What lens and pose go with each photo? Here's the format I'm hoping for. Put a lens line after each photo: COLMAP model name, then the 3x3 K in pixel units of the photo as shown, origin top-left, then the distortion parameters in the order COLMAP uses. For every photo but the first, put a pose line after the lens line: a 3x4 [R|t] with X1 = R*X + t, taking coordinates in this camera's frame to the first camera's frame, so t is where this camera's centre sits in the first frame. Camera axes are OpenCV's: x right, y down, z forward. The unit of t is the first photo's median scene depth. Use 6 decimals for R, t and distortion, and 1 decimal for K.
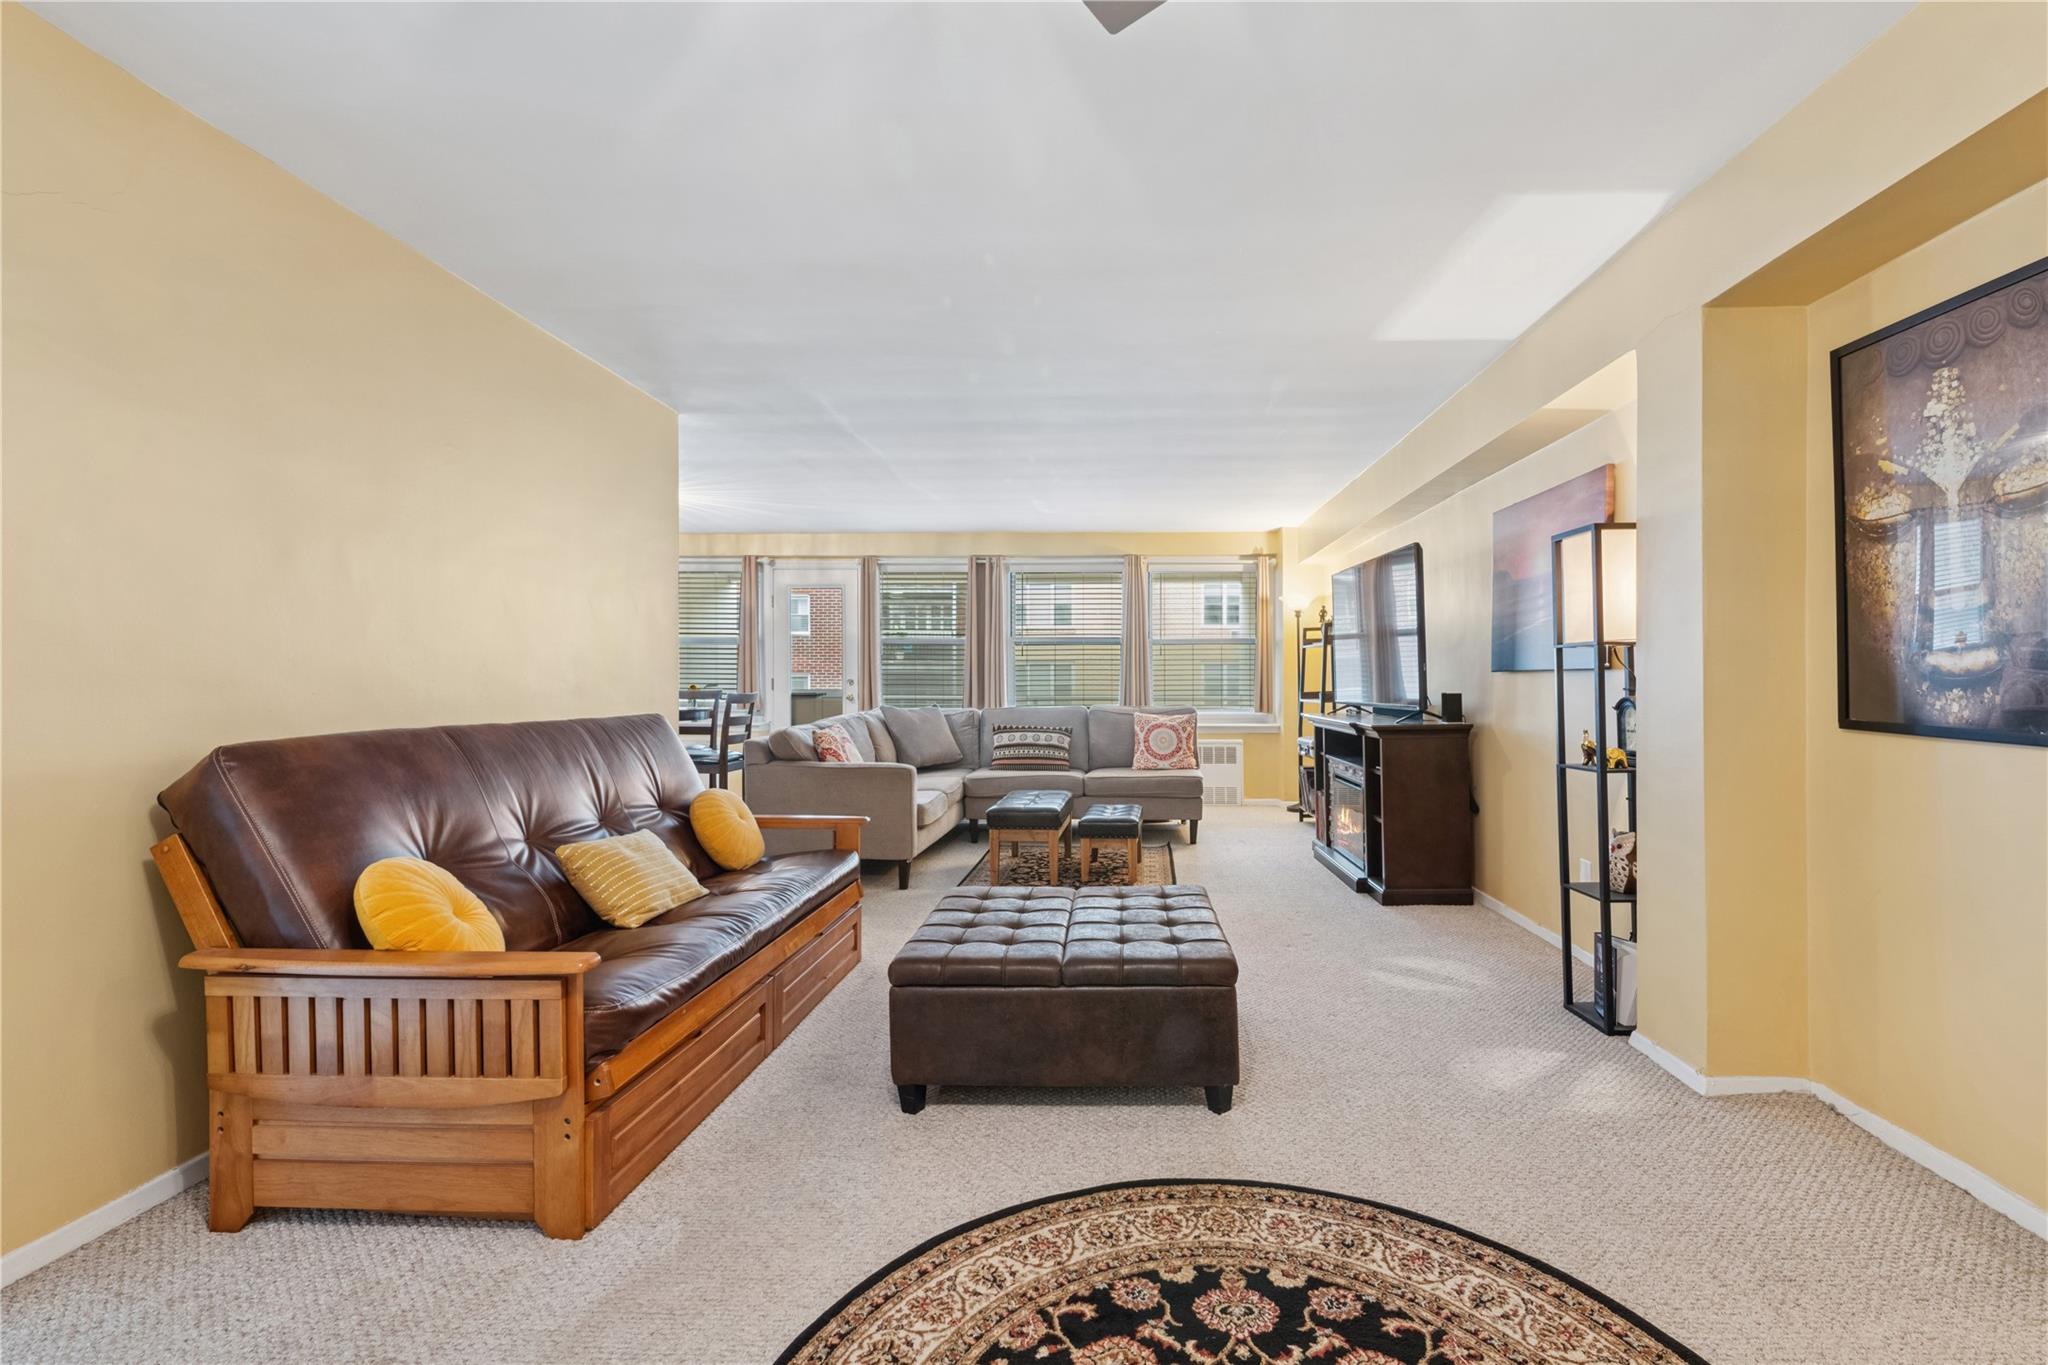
lens RADIAL K [[894.9, 0, 1077.0], [0, 894.9, 679.5], [0, 0, 1]] dist [0.011727, -0.000825]
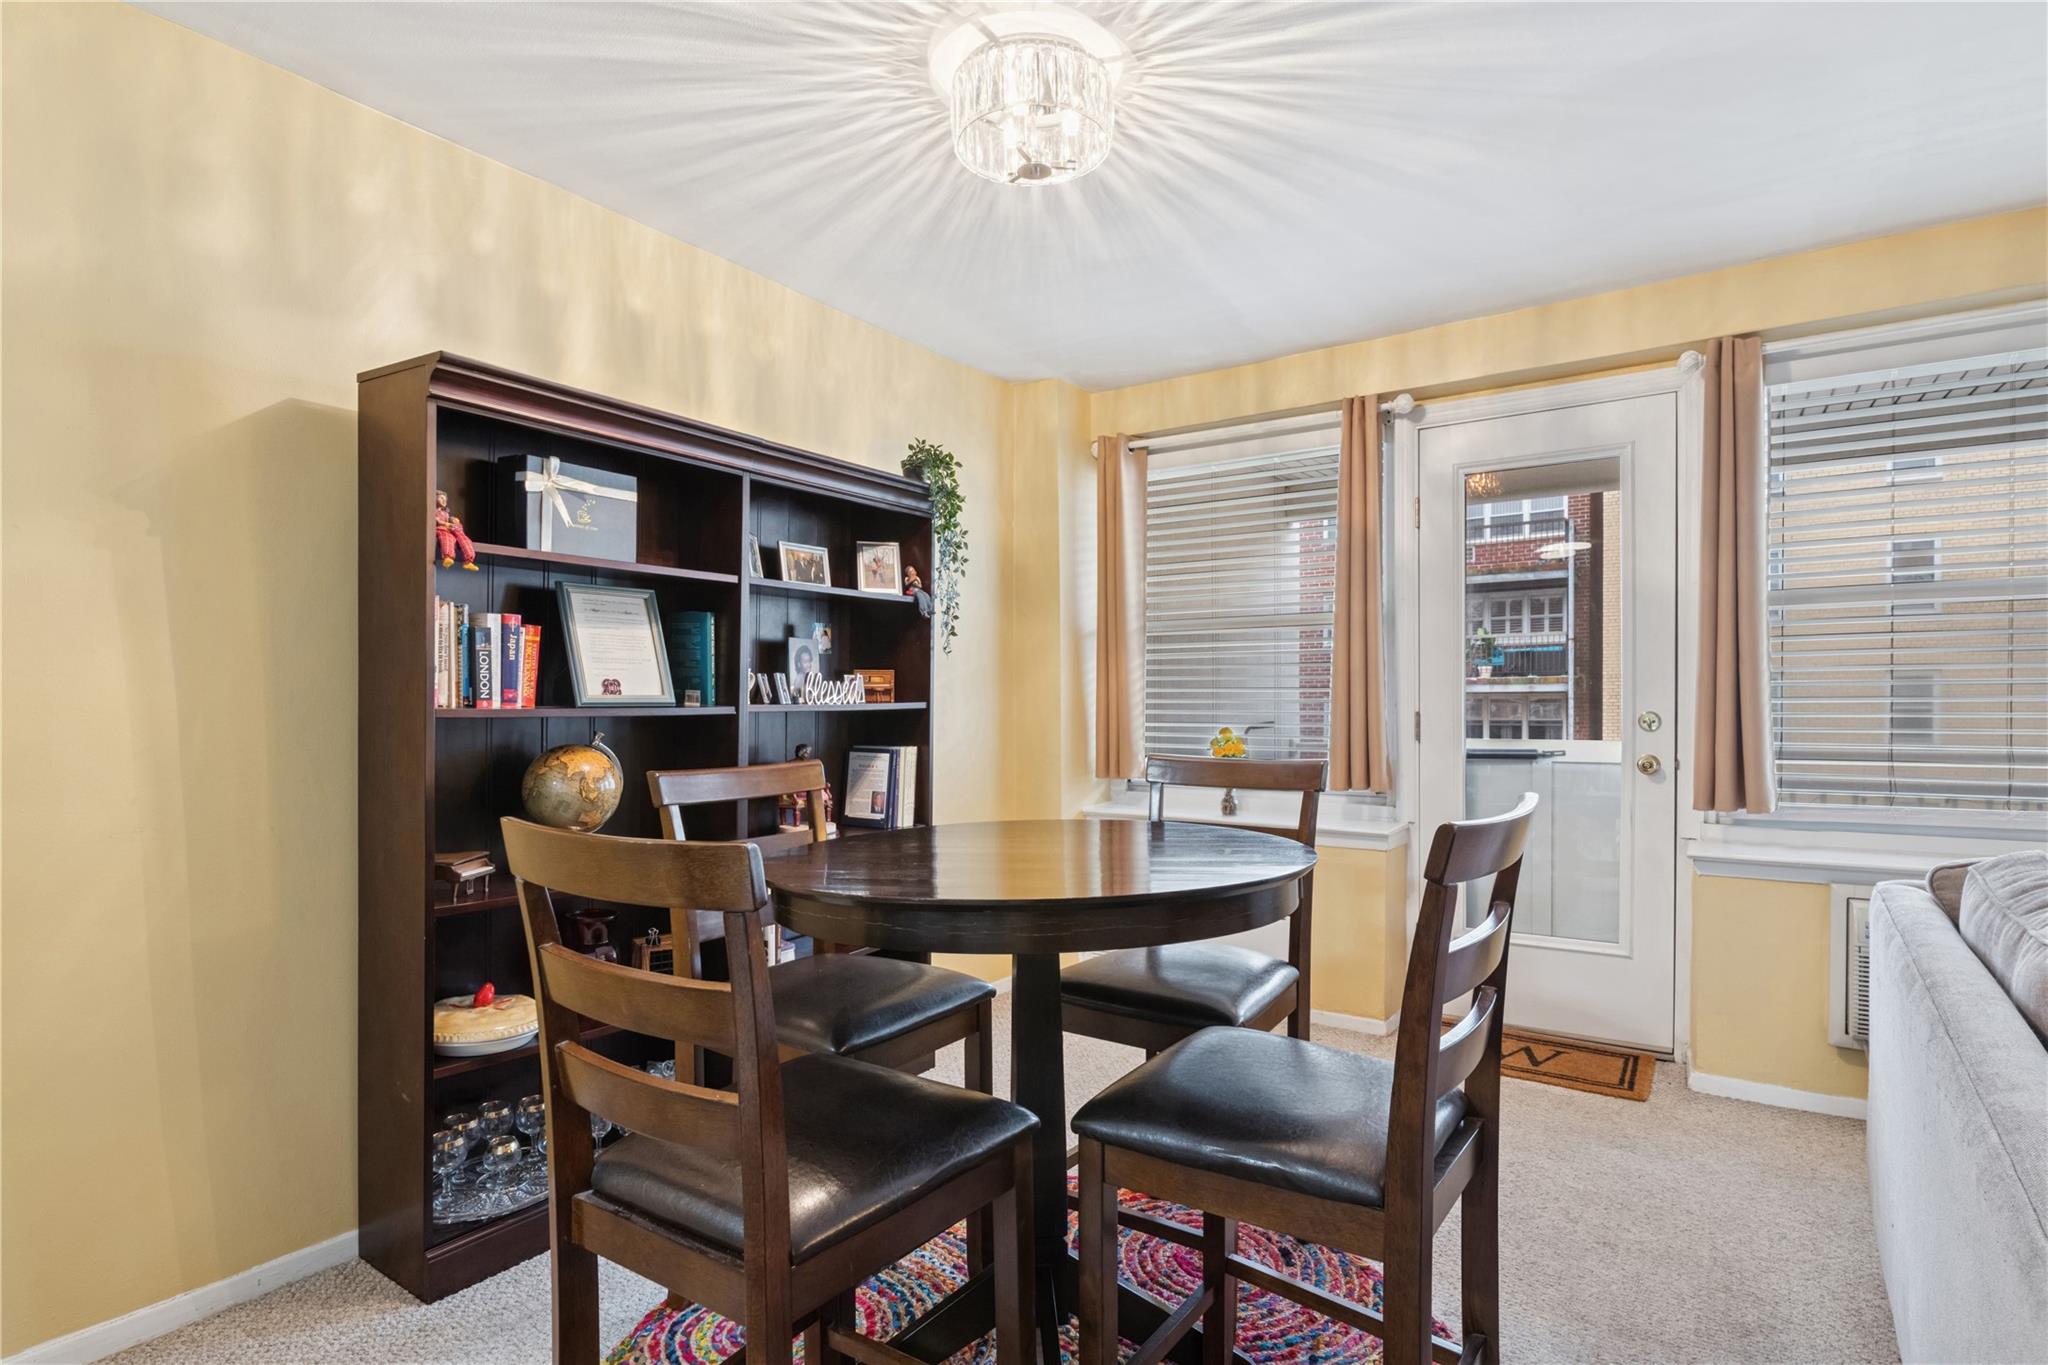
lens RADIAL K [[1056.5, 0, 1065.0], [0, 1056.5, 722.4], [0, 0, 1]] dist [-0.006547, -0.000209]
pose [[0.857329, -0.000205, -0.514769, -0.316737], [0.008938, 0.999855, 0.014488, -0.006291], [0.514691, -0.017023, 0.857206, 0.712034]]
